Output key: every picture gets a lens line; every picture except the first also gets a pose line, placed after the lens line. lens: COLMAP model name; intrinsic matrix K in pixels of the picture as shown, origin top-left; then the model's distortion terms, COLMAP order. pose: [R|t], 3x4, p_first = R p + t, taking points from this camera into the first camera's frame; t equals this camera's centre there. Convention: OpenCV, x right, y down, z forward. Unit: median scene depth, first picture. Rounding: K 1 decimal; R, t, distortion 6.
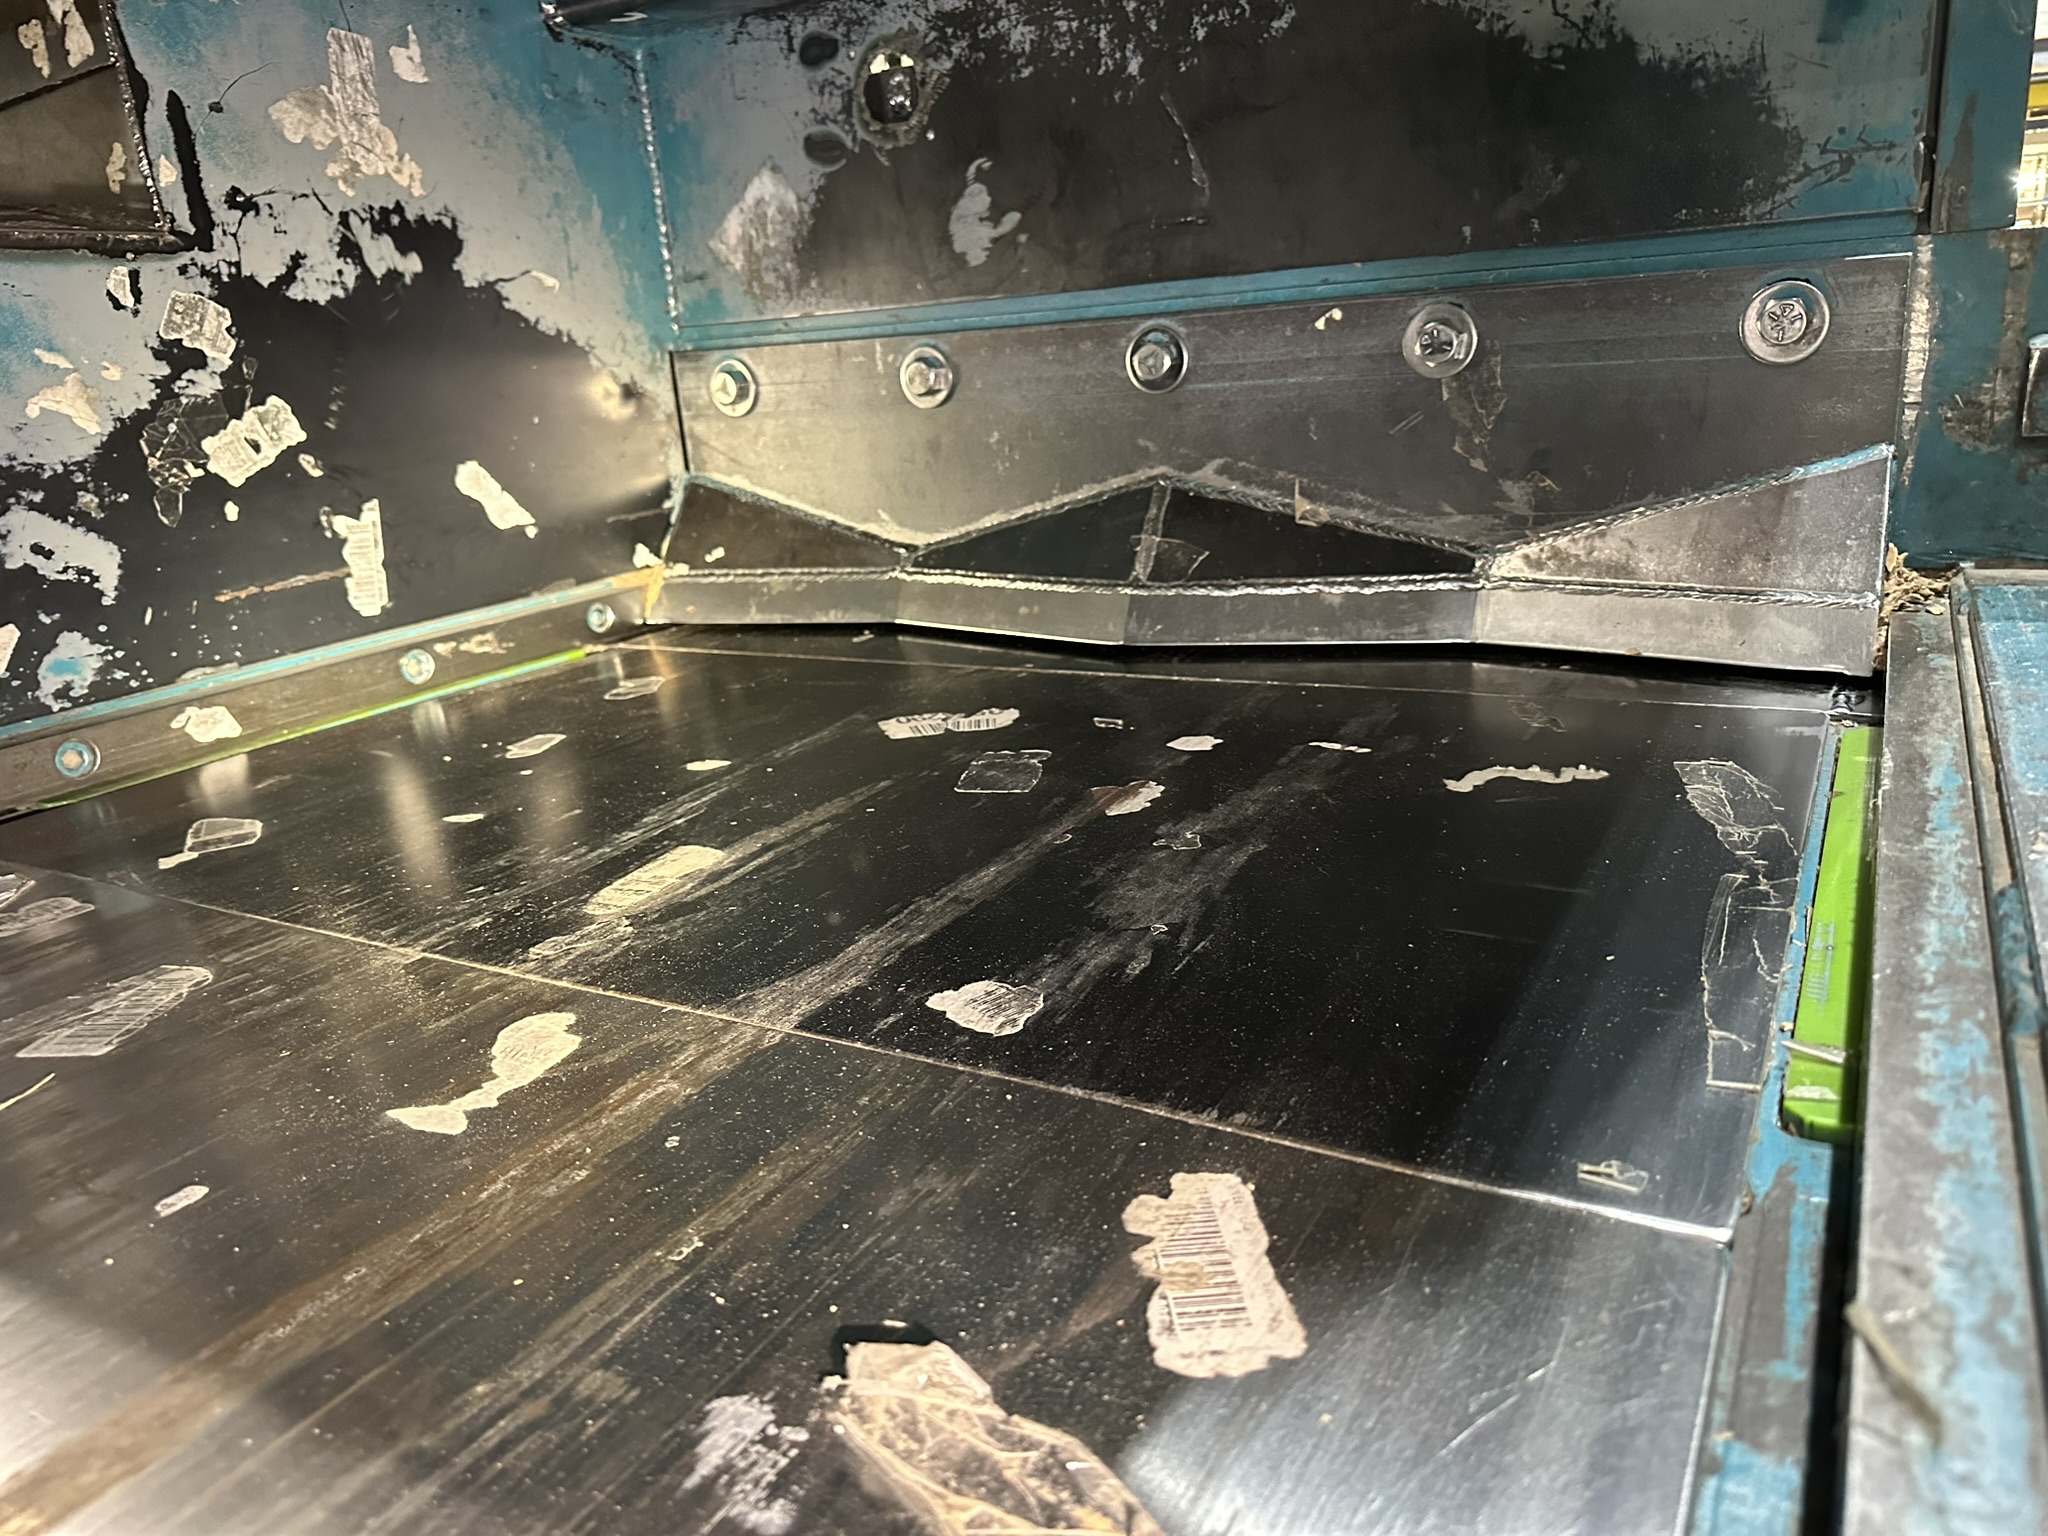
lens RADIAL K [[1469.9, 0, 1022.4], [0, 1469.9, 770.3], [0, 0, 1]] dist [-0.001077, -0.002954]
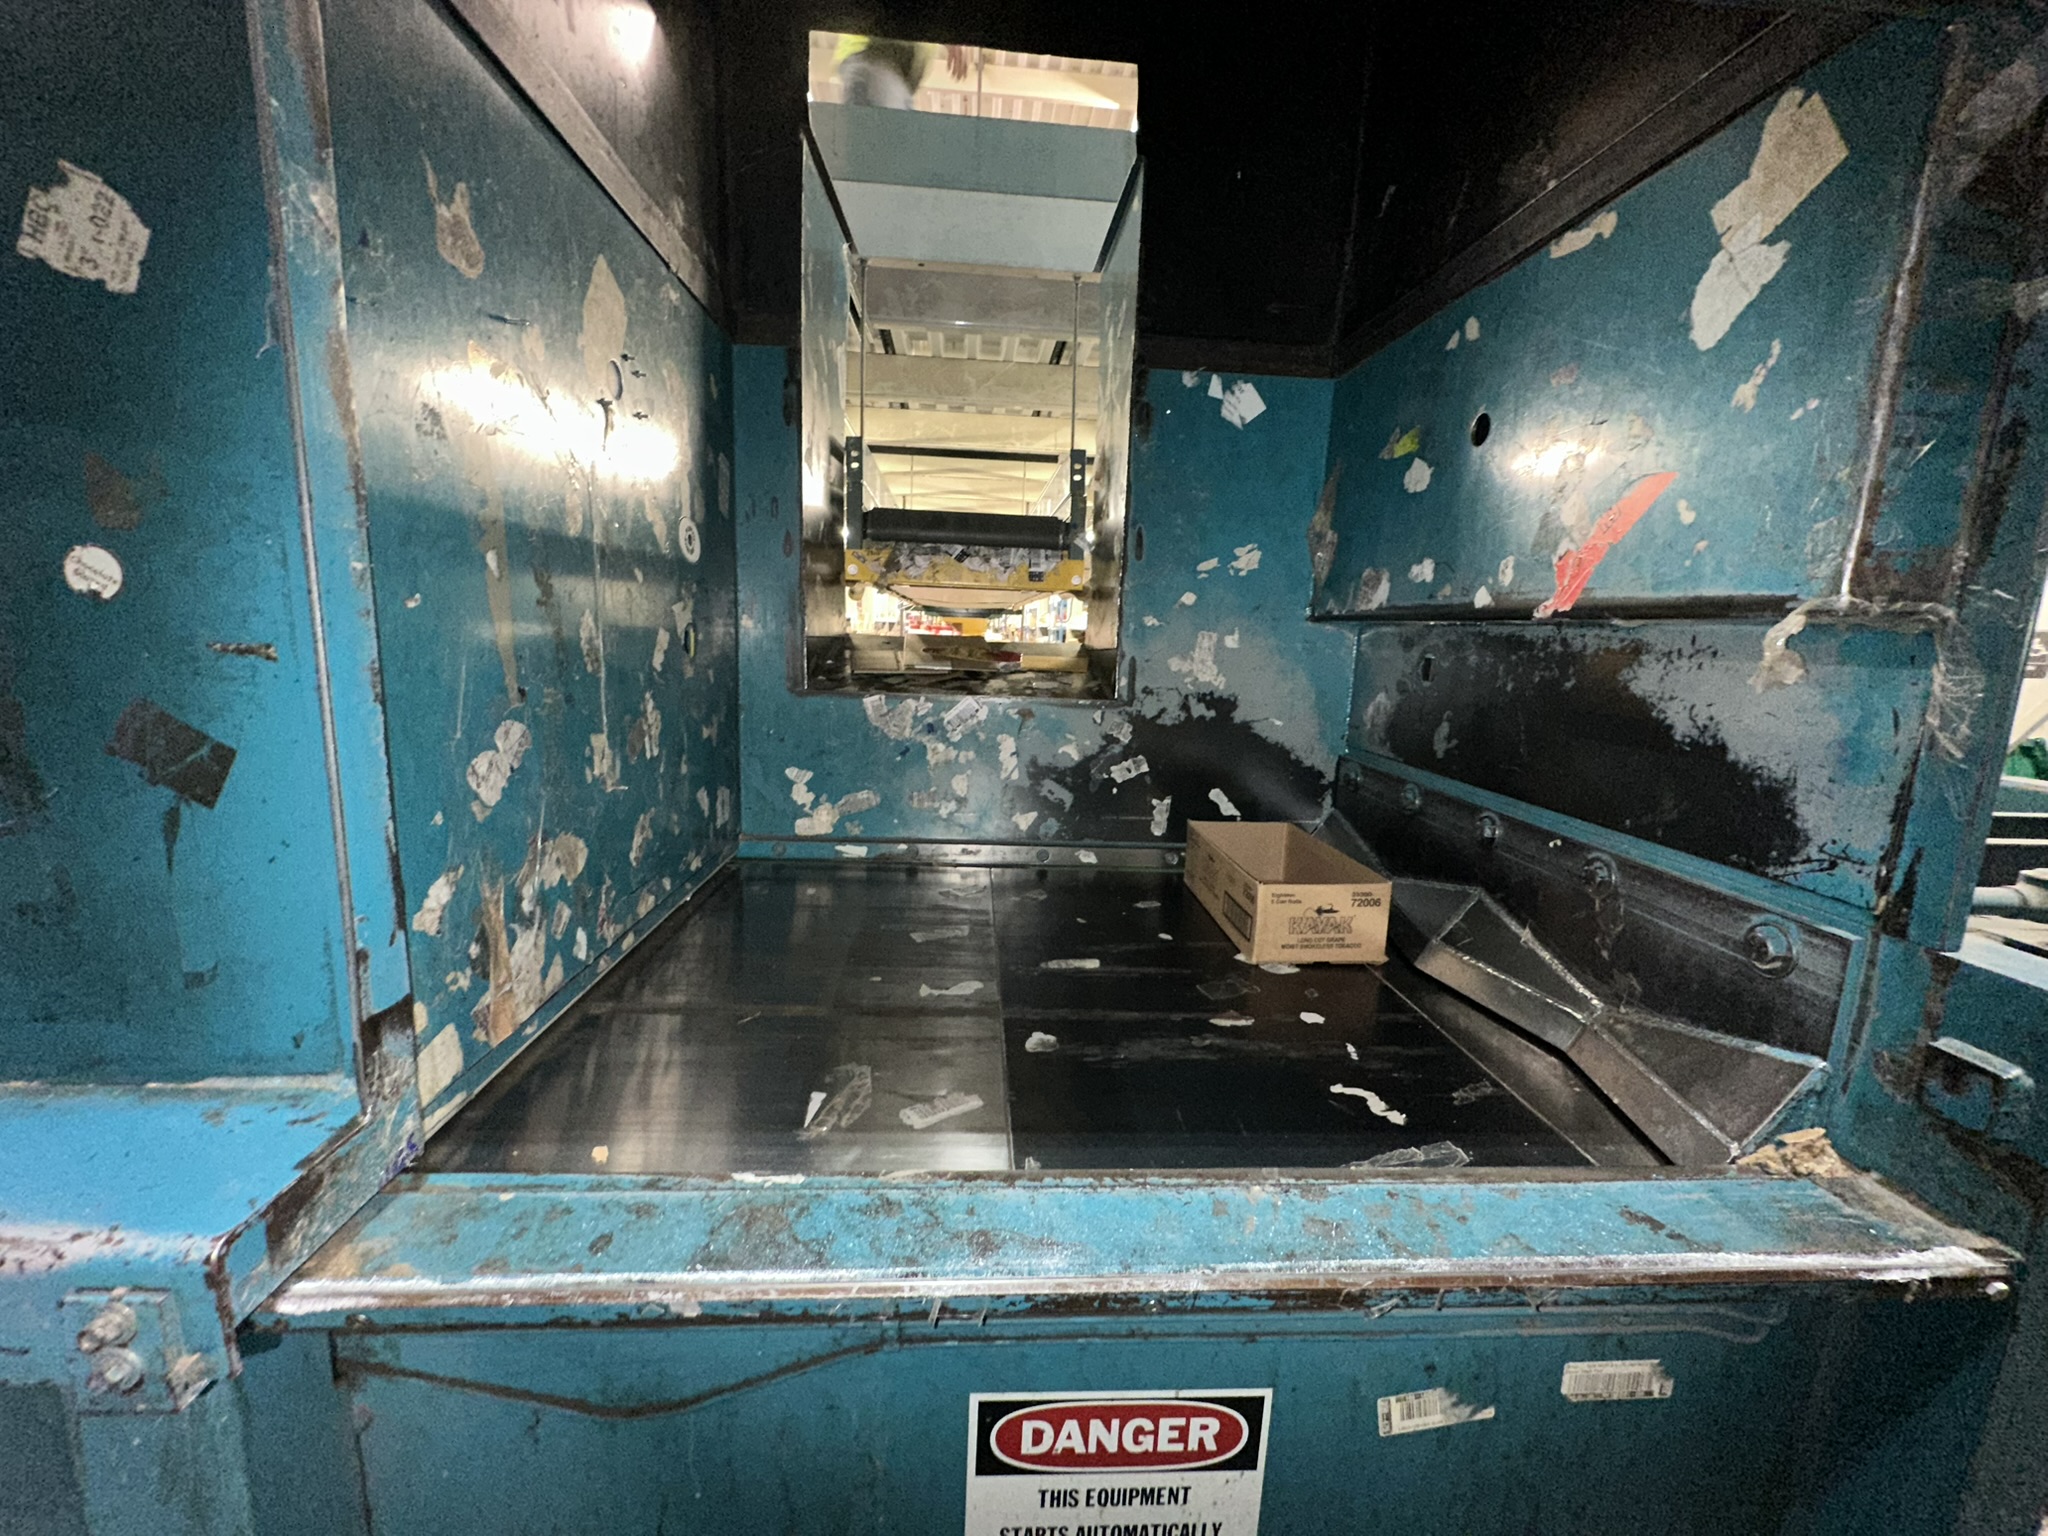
lens RADIAL K [[820.2, 0, 1031.7], [0, 820.2, 770.4], [0, 0, 1]] dist [-0.003011, -0.000042]
pose [[0.551813, 0.237169, -0.799533, 0.675018], [-0.316886, 0.946433, 0.062040, -0.269965], [0.771418, 0.219126, 0.597410, -0.104844]]
